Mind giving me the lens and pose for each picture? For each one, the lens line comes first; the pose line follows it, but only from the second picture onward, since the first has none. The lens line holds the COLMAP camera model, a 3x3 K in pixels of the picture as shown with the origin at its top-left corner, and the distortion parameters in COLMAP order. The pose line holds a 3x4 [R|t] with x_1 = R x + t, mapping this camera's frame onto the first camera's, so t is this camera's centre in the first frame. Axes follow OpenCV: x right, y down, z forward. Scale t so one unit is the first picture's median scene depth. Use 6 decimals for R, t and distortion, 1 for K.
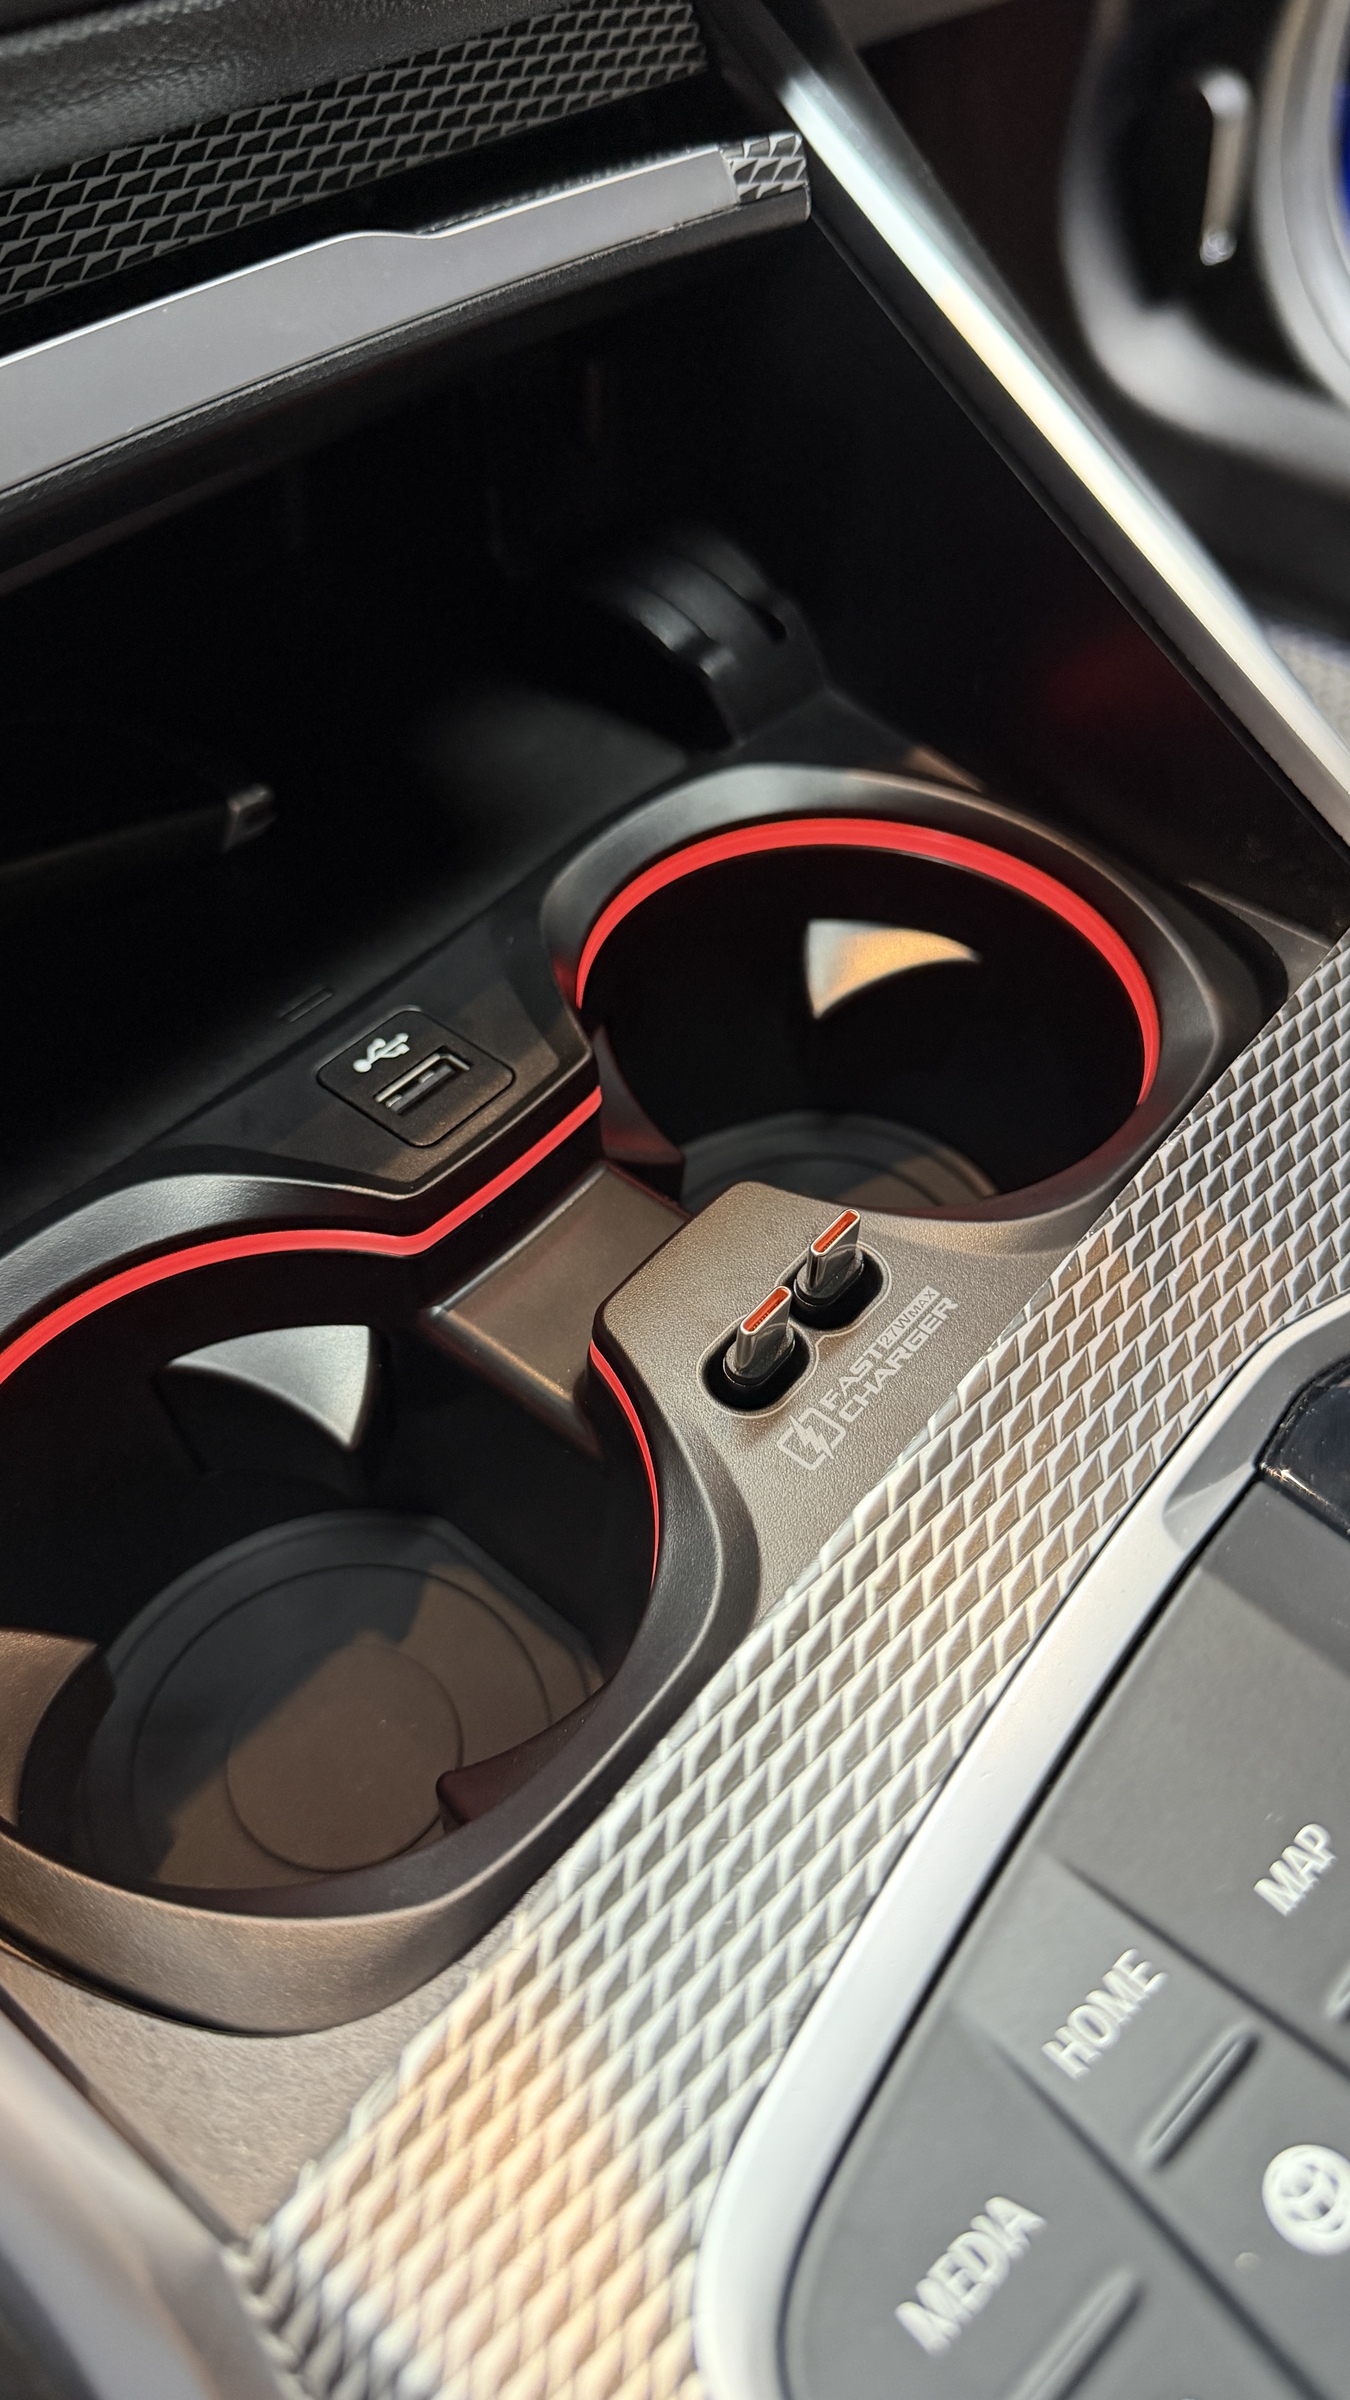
lens RADIAL K [[1827.5, 0, 693.8], [0, 1827.5, 1207.5], [0, 0, 1]] dist [-0.041546, -0.022314]
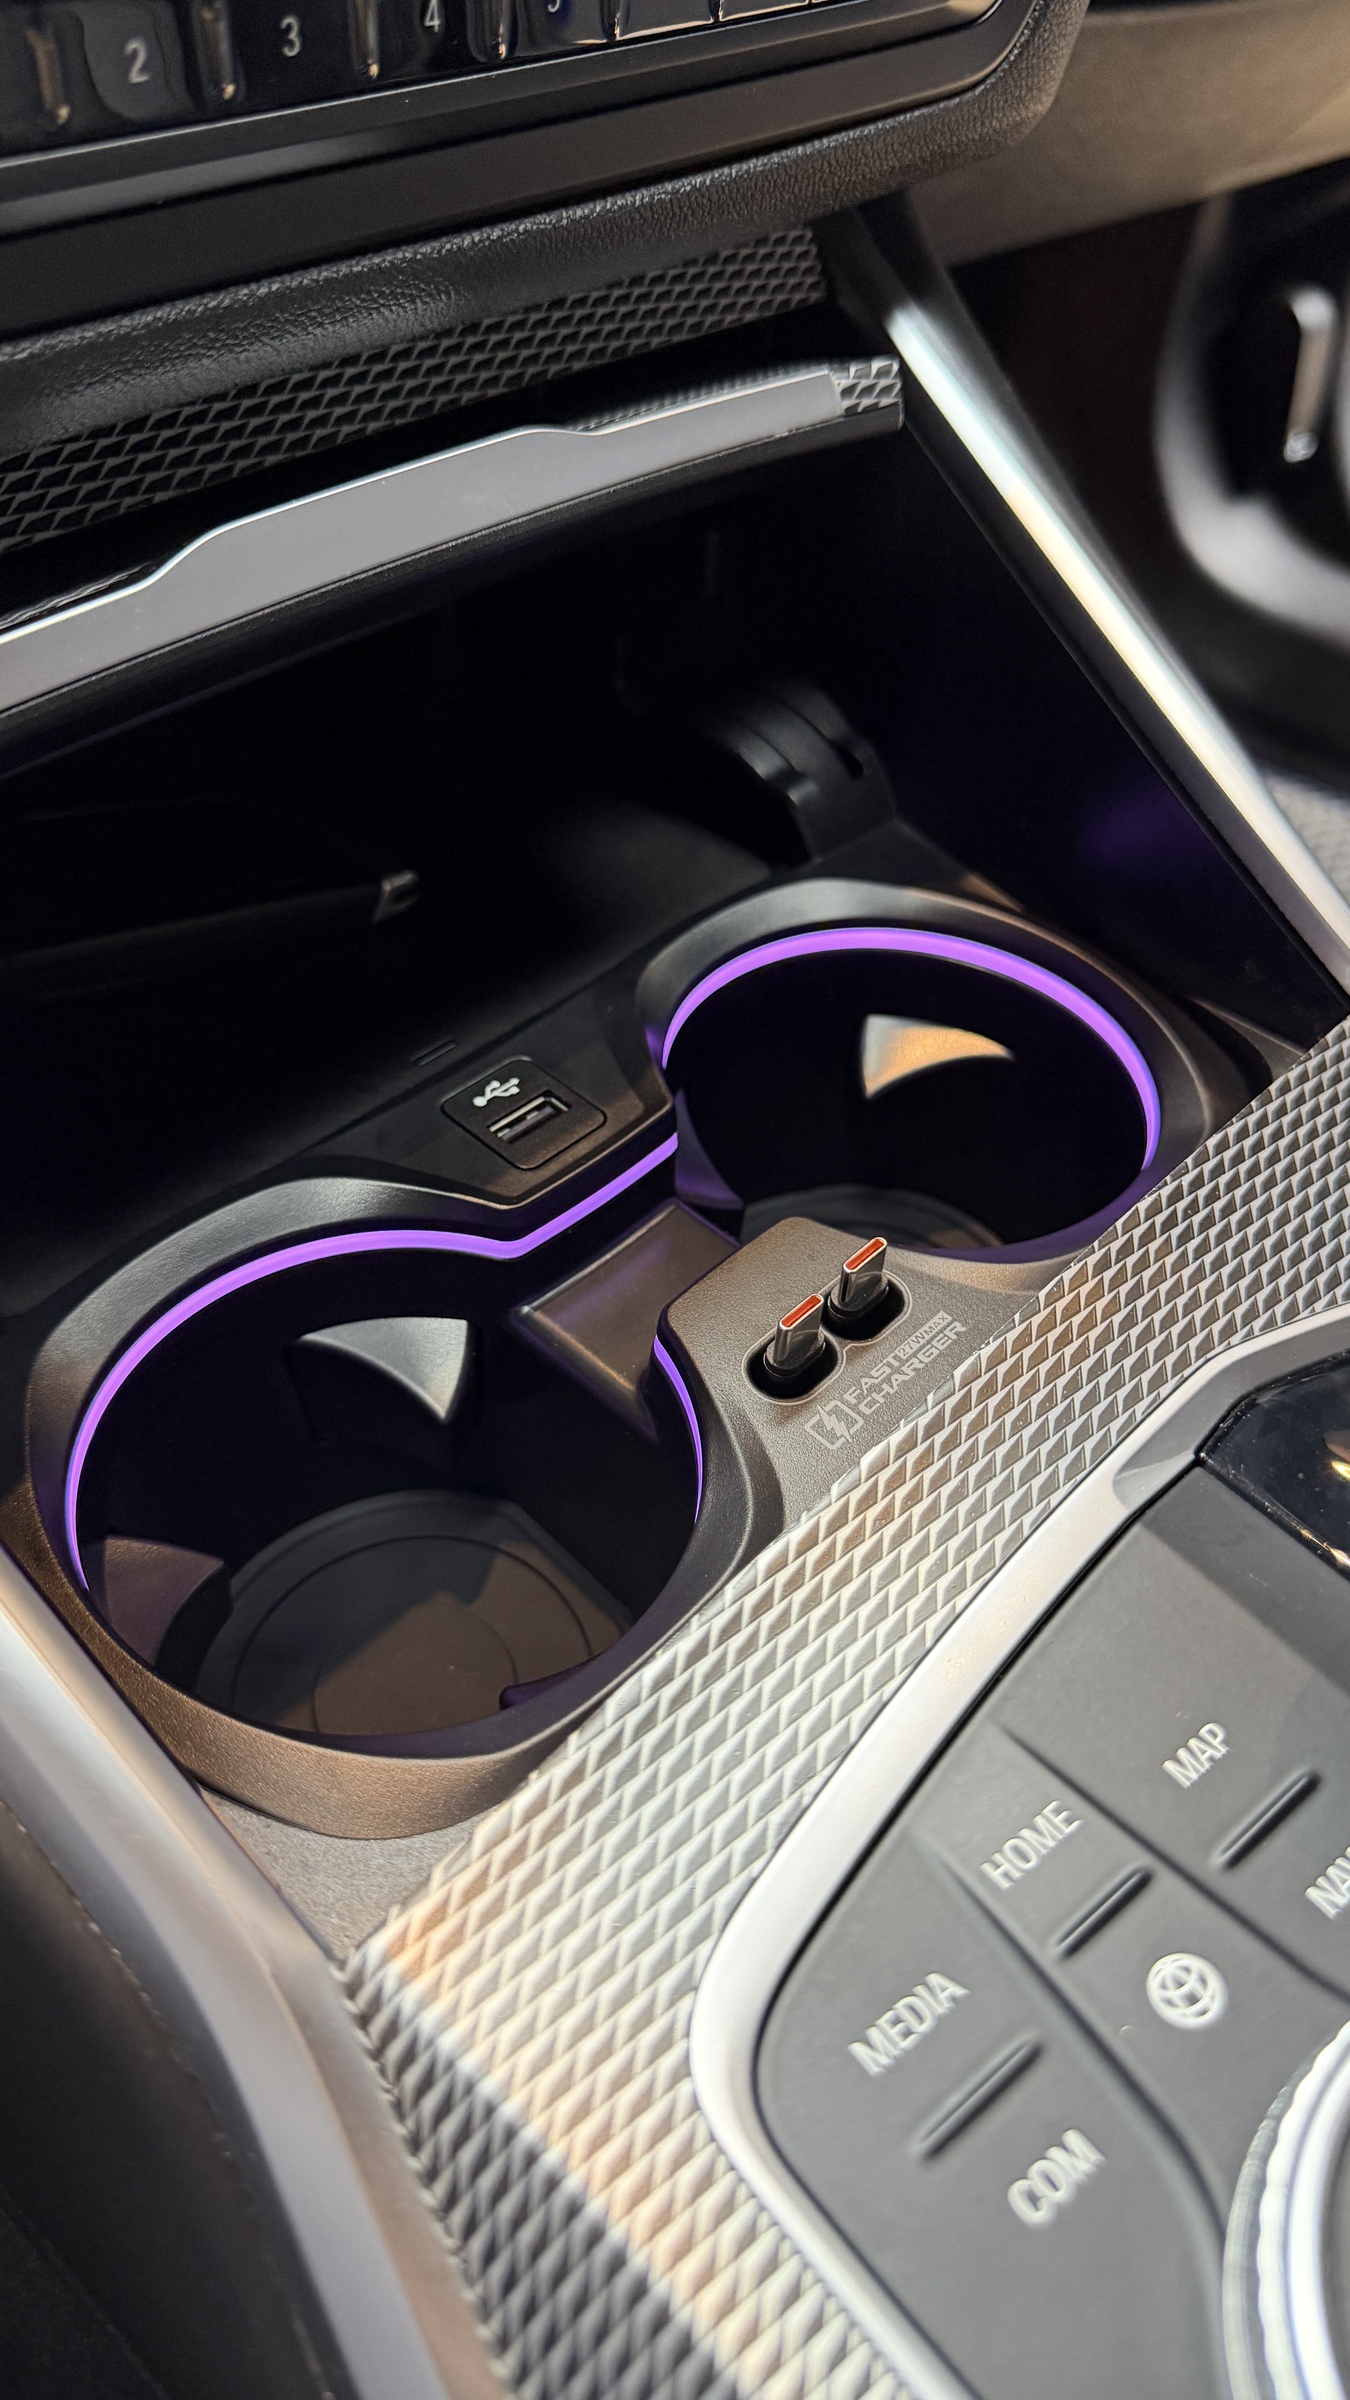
lens RADIAL K [[1827.5, 0, 684.8], [0, 1827.5, 1217.5], [0, 0, 1]] dist [-0.041546, -0.022314]
pose [[0.996830, 0.067962, -0.041374, 0.006700], [-0.070651, 0.995219, -0.067441, 0.075579], [0.036593, 0.070150, 0.996865, -0.196105]]
